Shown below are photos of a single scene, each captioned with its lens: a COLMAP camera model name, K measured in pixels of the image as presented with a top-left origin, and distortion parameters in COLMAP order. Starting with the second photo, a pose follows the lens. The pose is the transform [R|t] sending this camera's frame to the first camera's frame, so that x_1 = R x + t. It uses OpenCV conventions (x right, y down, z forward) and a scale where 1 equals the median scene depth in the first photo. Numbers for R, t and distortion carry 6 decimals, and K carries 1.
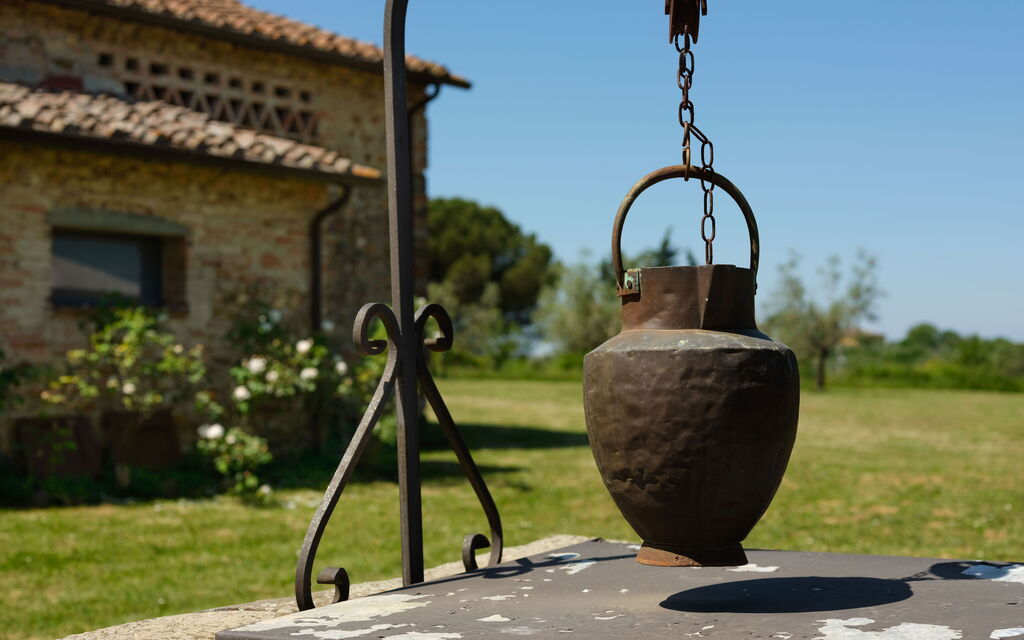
lens RADIAL K [[1540.4, 0, 505.6], [0, 1540.4, 317.8], [0, 0, 1]] dist [-0.022079, 0.000000]
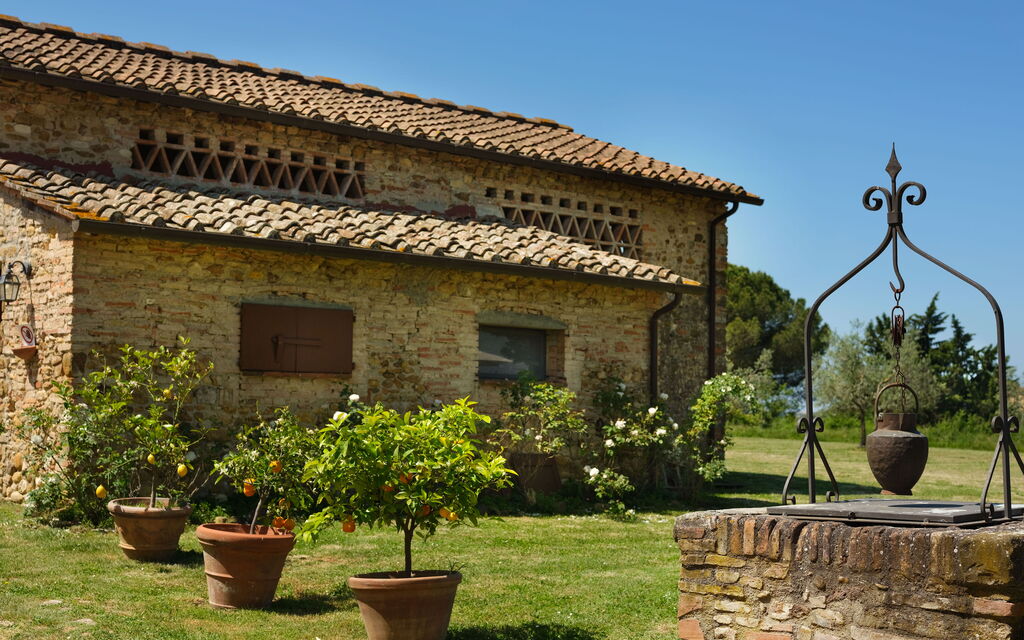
lens RADIAL K [[1540.4, 0, 457.7], [0, 1540.4, 267.8], [0, 0, 1]] dist [-0.022079, 0.000000]
pose [[0.980346, 0.007145, -0.197159, -0.025391], [-0.020168, 0.997738, -0.064125, -0.016921], [0.196255, 0.066841, 0.978272, -0.384171]]
